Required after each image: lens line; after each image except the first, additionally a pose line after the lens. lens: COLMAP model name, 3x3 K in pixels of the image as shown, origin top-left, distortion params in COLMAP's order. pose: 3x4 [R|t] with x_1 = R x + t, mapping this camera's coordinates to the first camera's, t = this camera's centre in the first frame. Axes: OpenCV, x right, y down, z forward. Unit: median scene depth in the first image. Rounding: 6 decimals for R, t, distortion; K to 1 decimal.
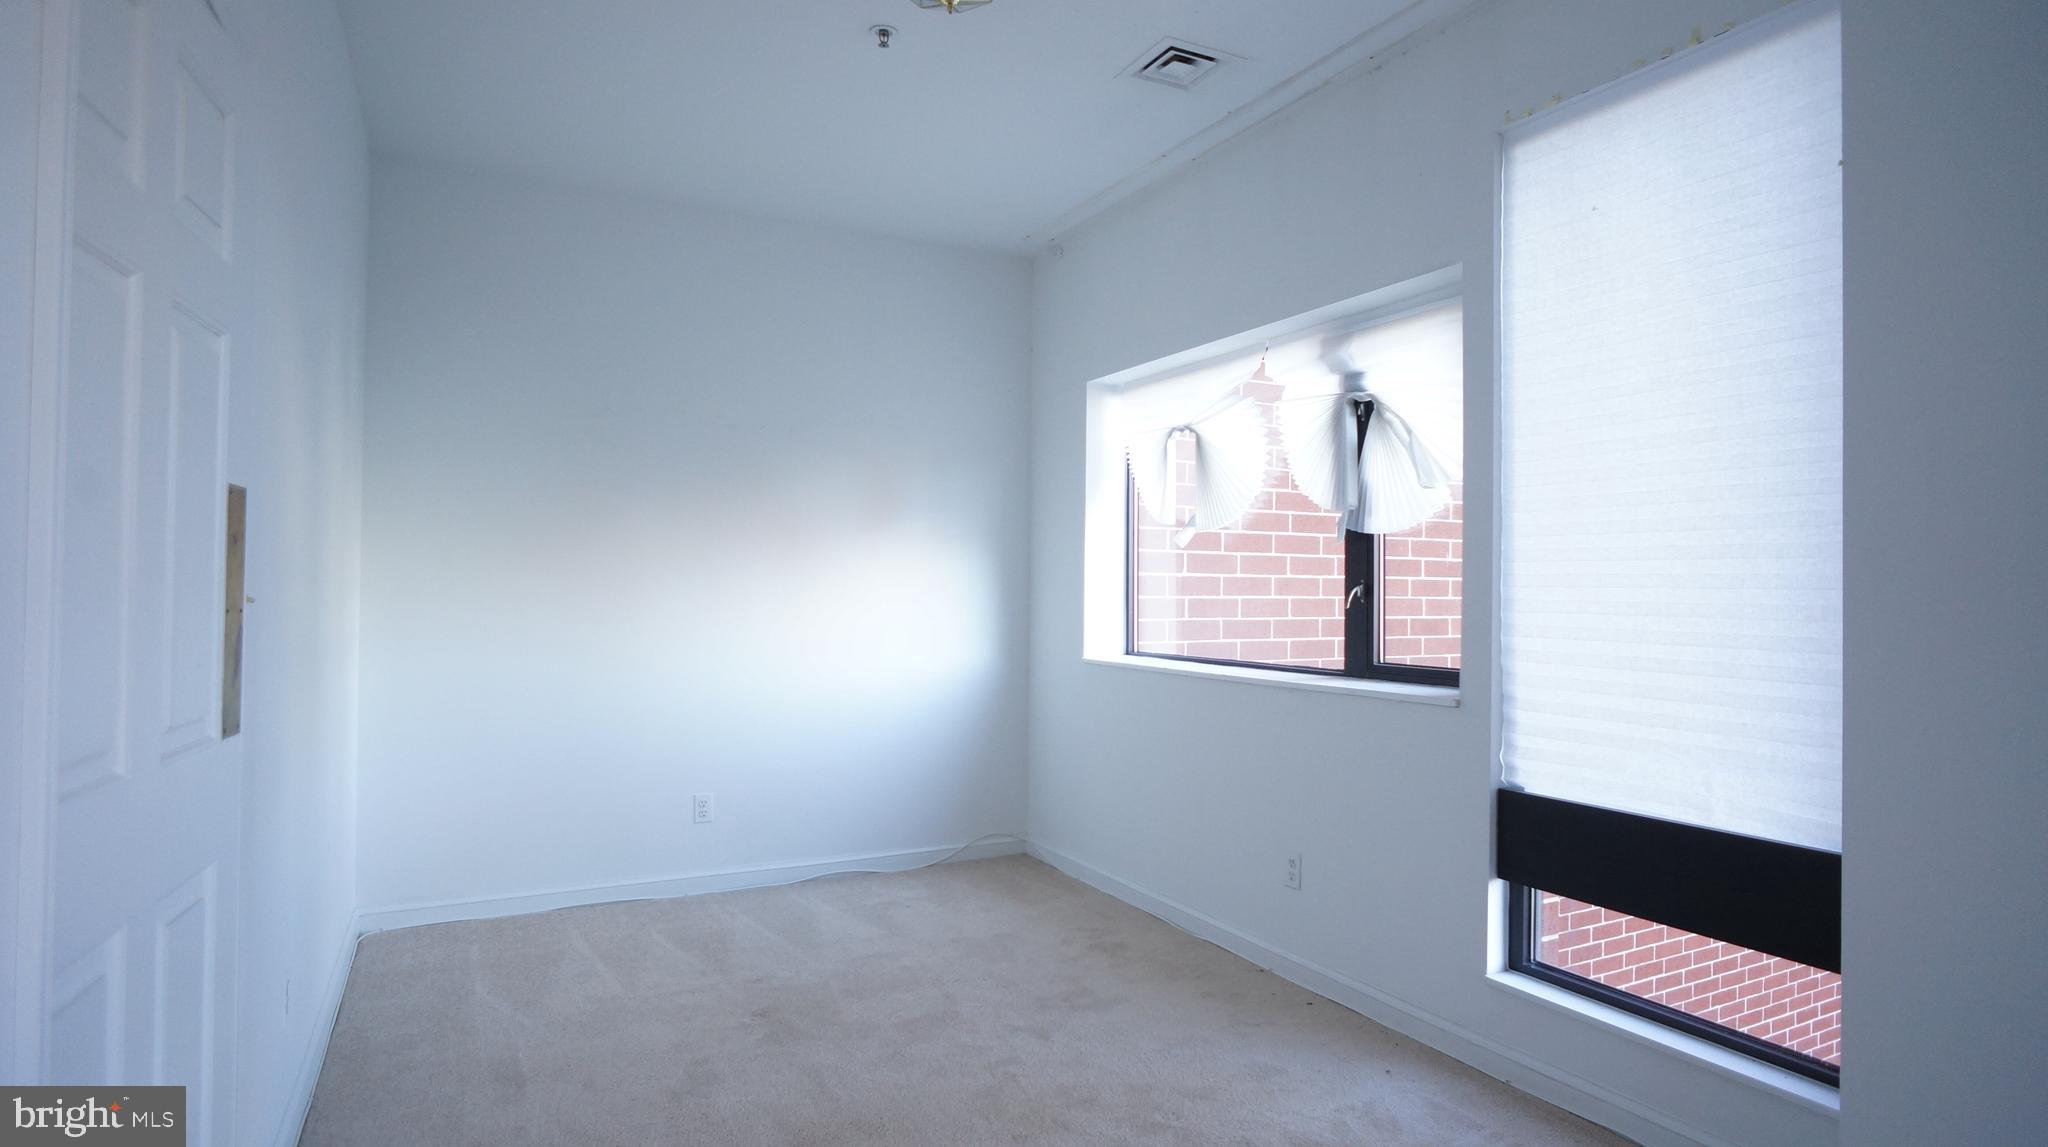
lens RADIAL K [[1072.1, 0, 1020.0], [0, 1072.1, 564.0], [0, 0, 1]] dist [-0.035249, 0.015738]
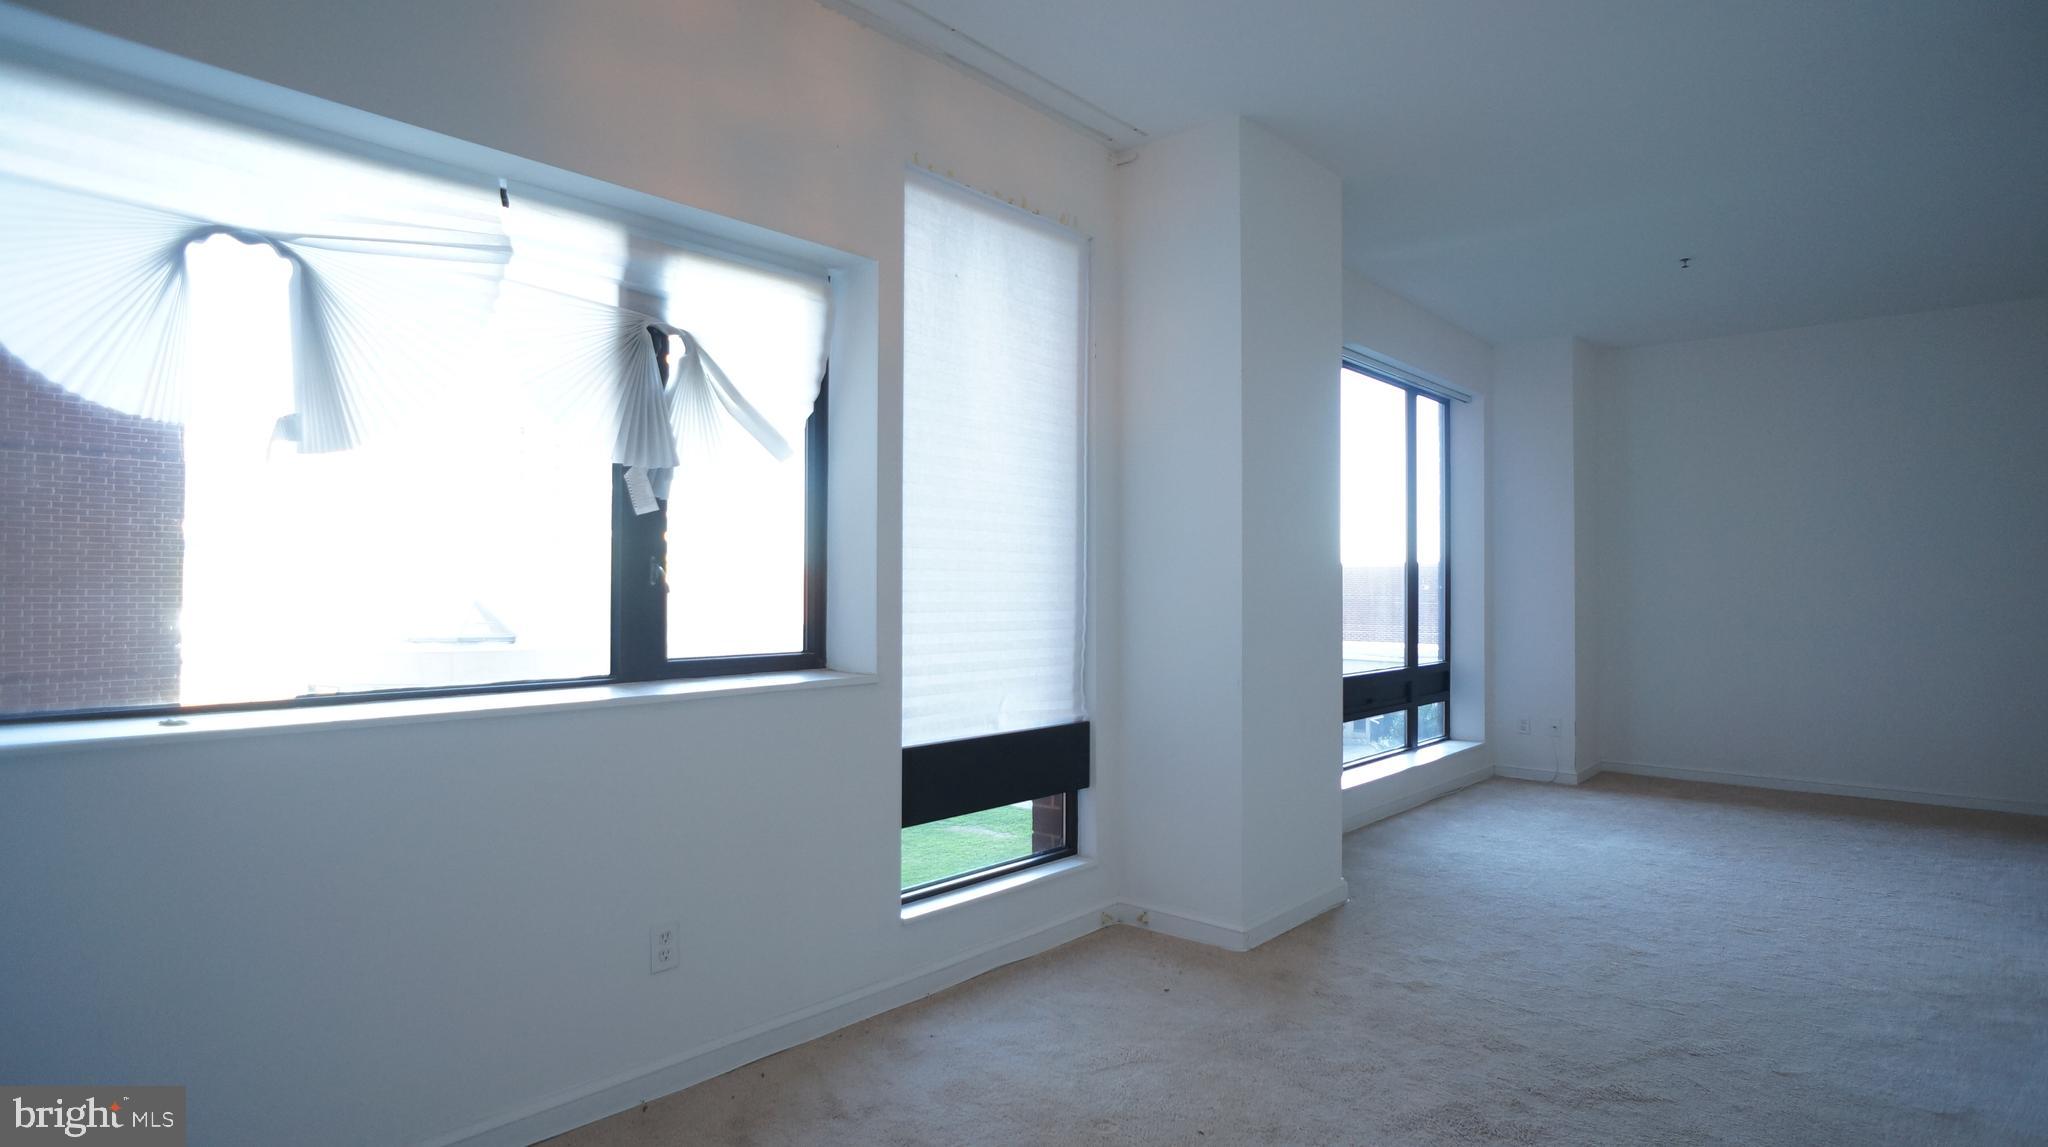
lens RADIAL K [[1072.1, 0, 1029.8], [0, 1072.1, 572.5], [0, 0, 1]] dist [-0.035249, 0.015738]
pose [[-0.364914, 0.000355, 0.931041, -0.506324], [-0.029146, 0.999505, -0.011805, 0.026228], [-0.930585, -0.031444, -0.364723, 1.001593]]
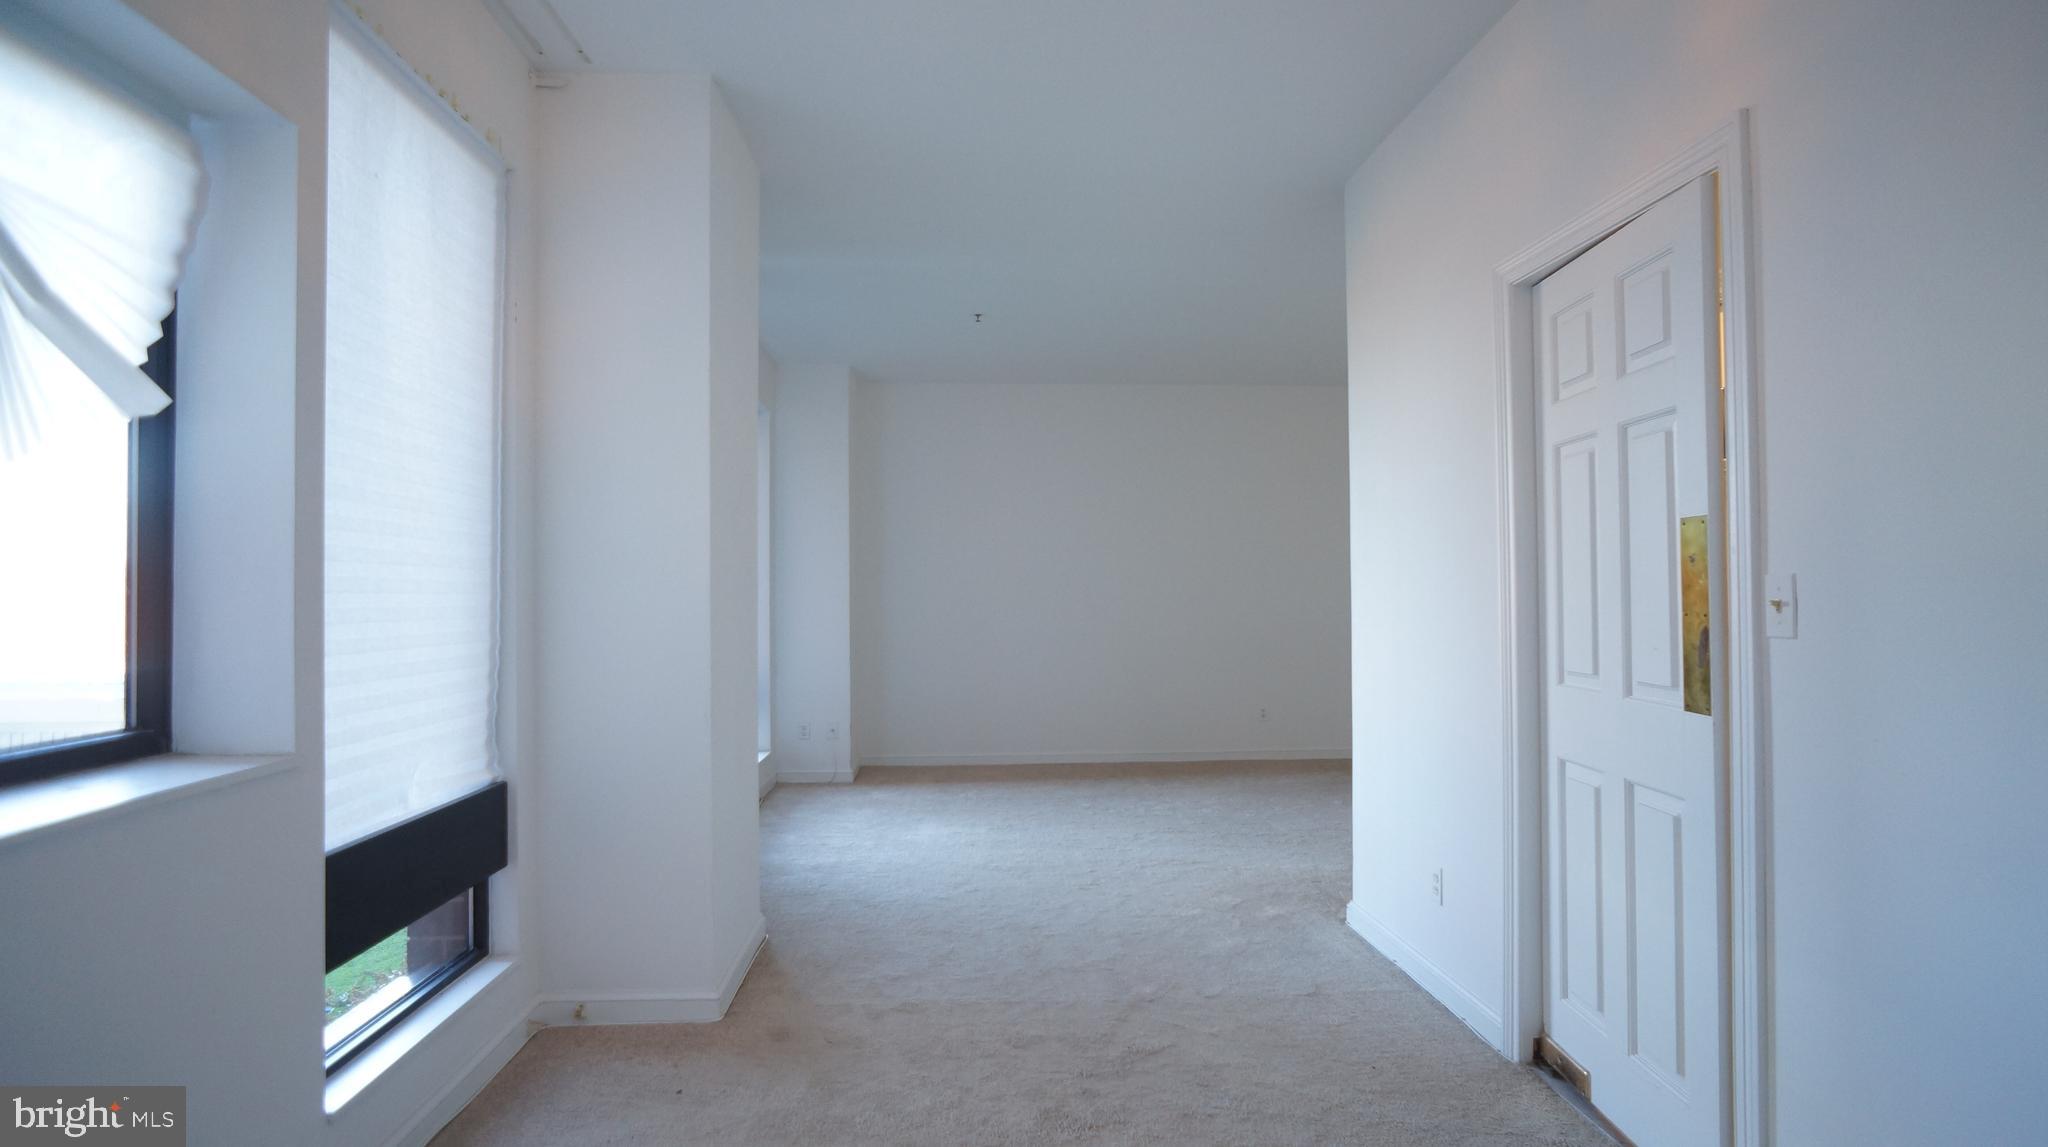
lens RADIAL K [[1072.1, 0, 1009.1], [0, 1072.1, 572.6], [0, 0, 1]] dist [-0.035249, 0.015738]
pose [[-0.909279, 0.004813, 0.416158, -0.237899], [-0.011643, 0.999248, -0.036998, 0.023285], [-0.416023, -0.038487, -0.908539, 1.152015]]
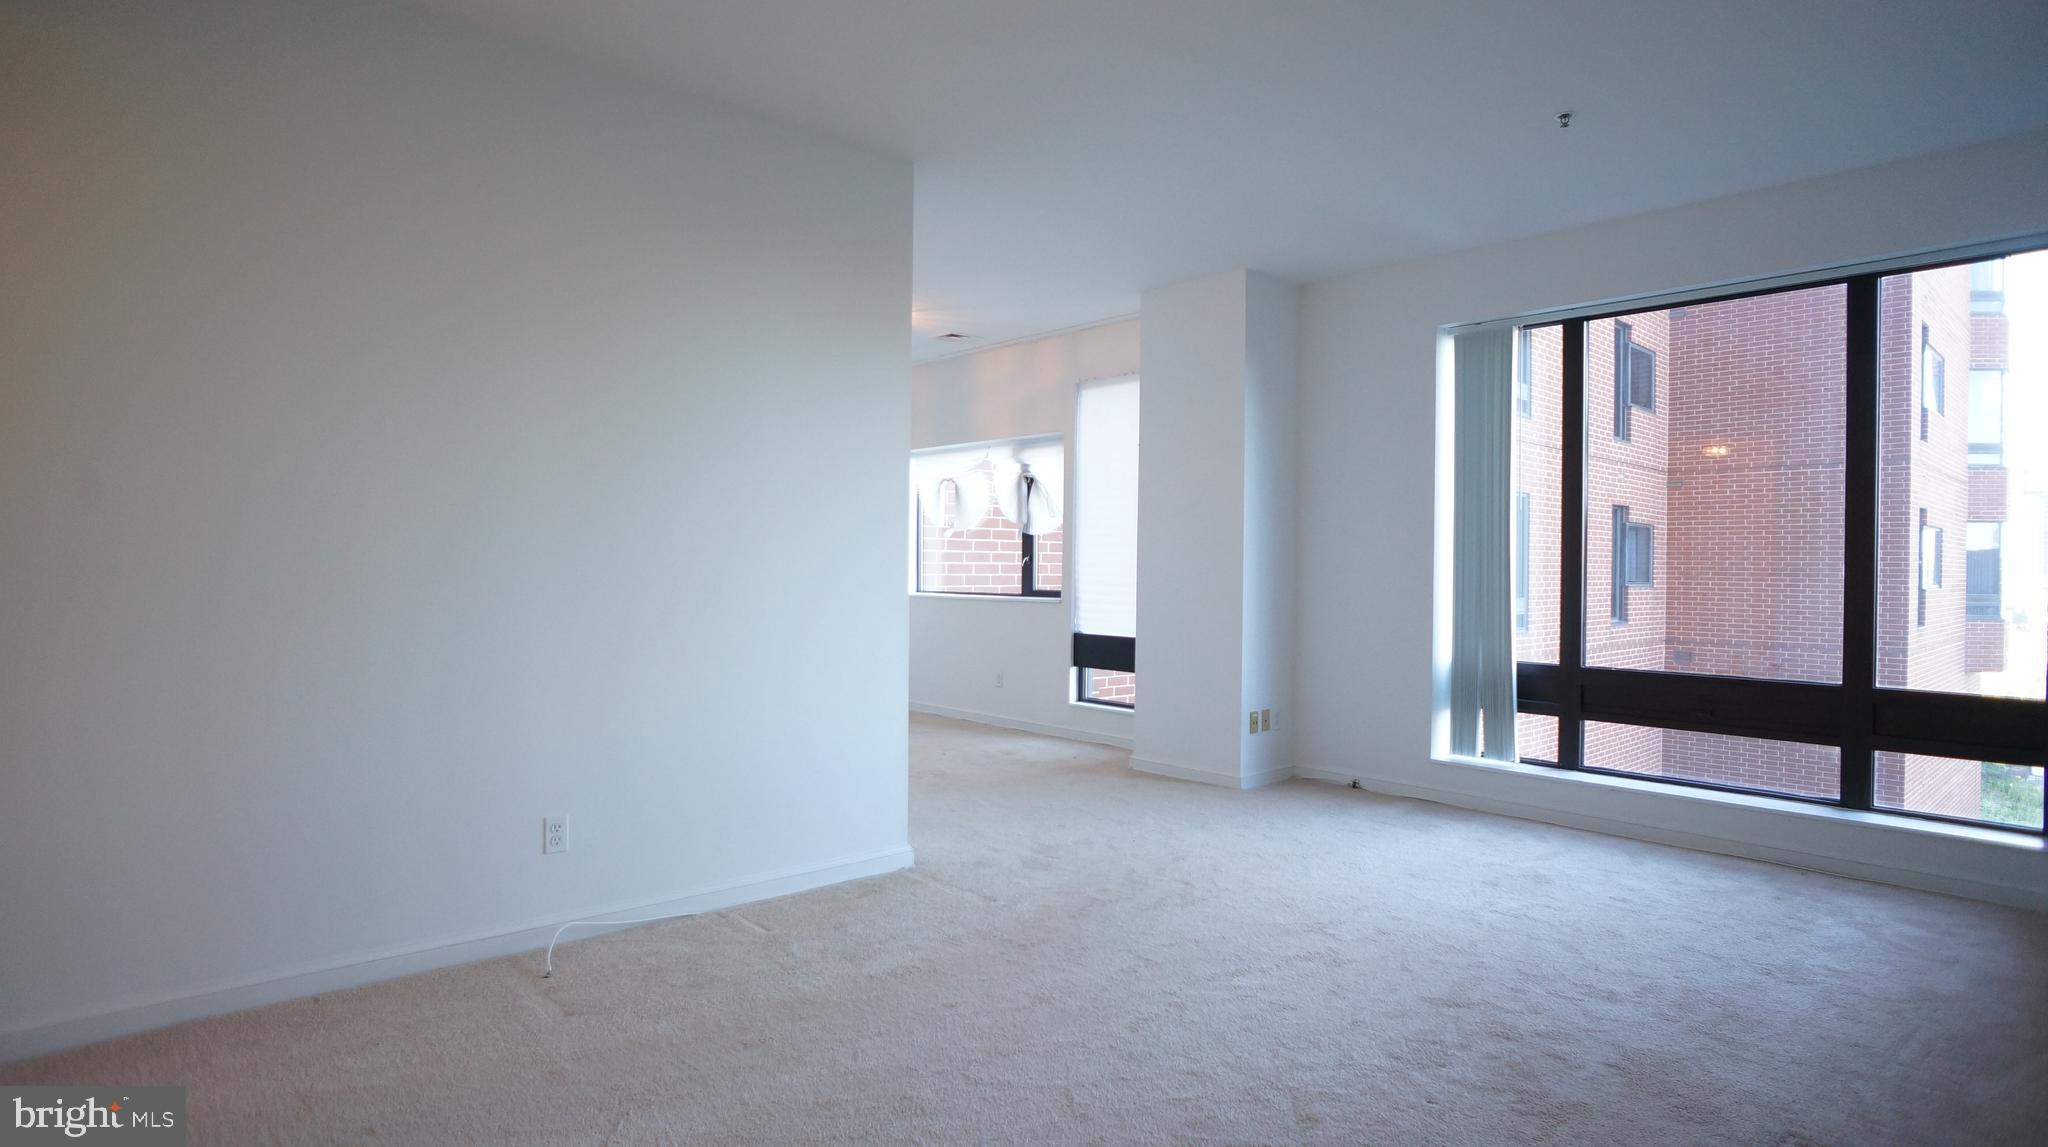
lens RADIAL K [[1072.1, 0, 1027.3], [0, 1072.1, 559.6], [0, 0, 1]] dist [-0.035249, 0.015738]
pose [[0.964794, 0.001079, 0.263004, -0.288419], [-0.006392, 0.999792, 0.019346, -0.017943], [-0.262929, -0.020346, 0.964601, -1.218067]]
